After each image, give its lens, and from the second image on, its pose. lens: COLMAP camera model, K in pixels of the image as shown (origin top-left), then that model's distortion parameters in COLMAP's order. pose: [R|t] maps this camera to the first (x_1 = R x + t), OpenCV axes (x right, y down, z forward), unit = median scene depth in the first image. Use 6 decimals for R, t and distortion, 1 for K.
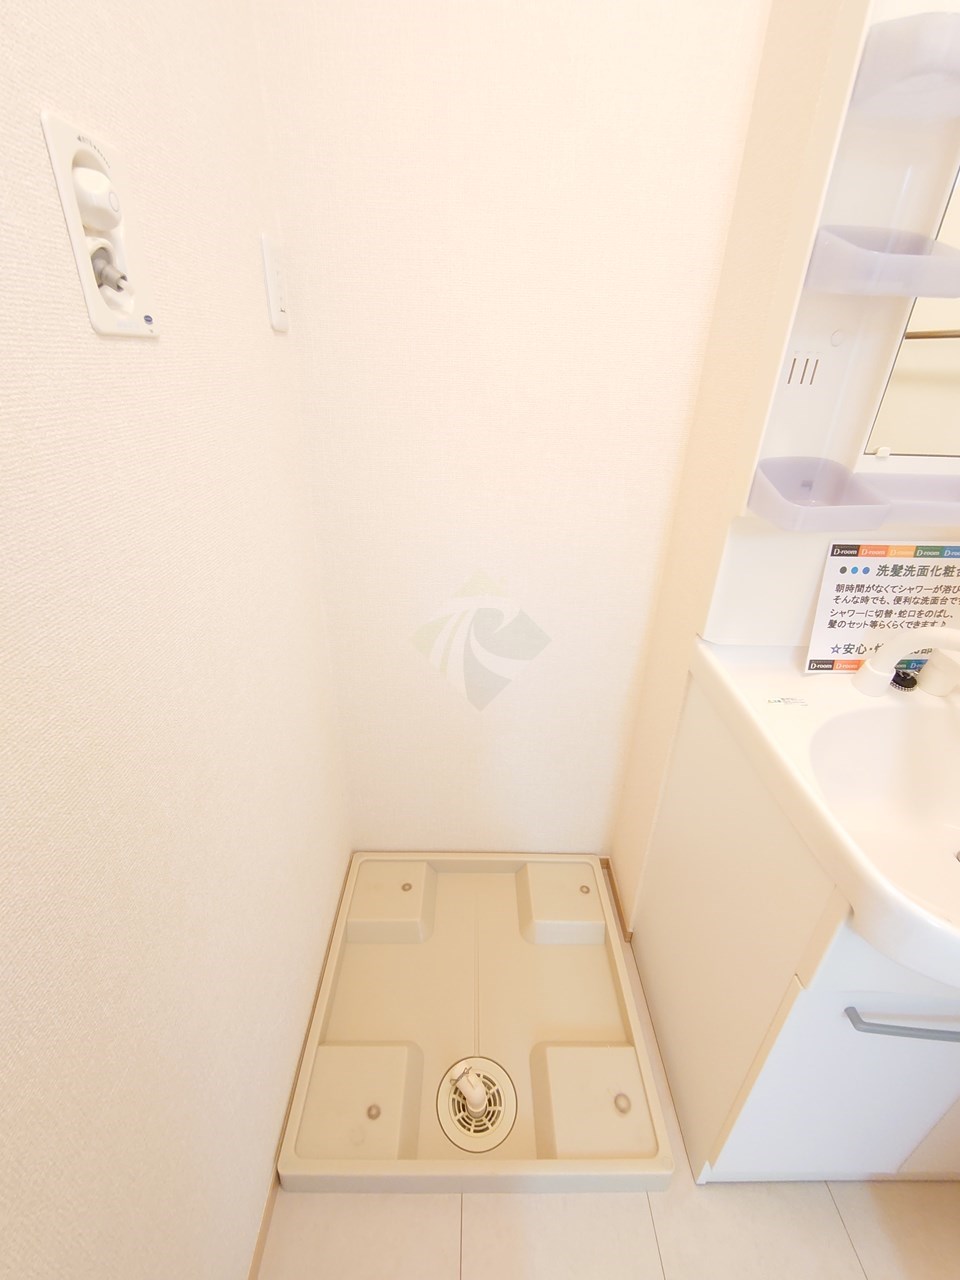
lens RADIAL K [[552.2, 0, 480.0], [0, 552.2, 640.0], [0, 0, 1]] dist [-0.000028, -0.000870]
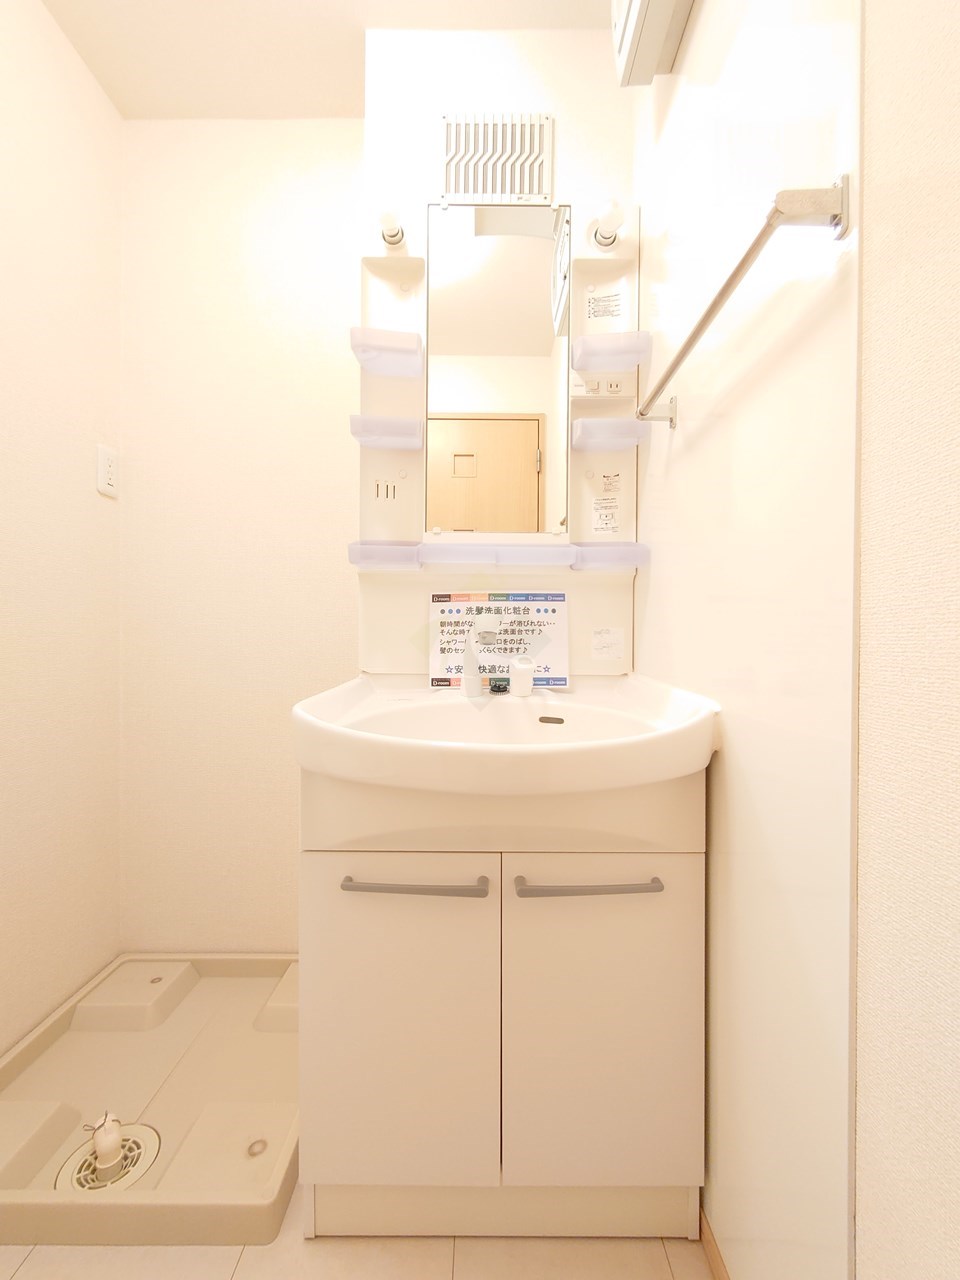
lens RADIAL K [[552.2, 0, 480.0], [0, 552.2, 640.0], [0, 0, 1]] dist [-0.000028, -0.000870]
pose [[0.999734, -0.020523, -0.010489, 0.756705], [0.013623, 0.893253, -0.449347, 0.571883], [0.018591, 0.449085, 0.893296, -0.234097]]
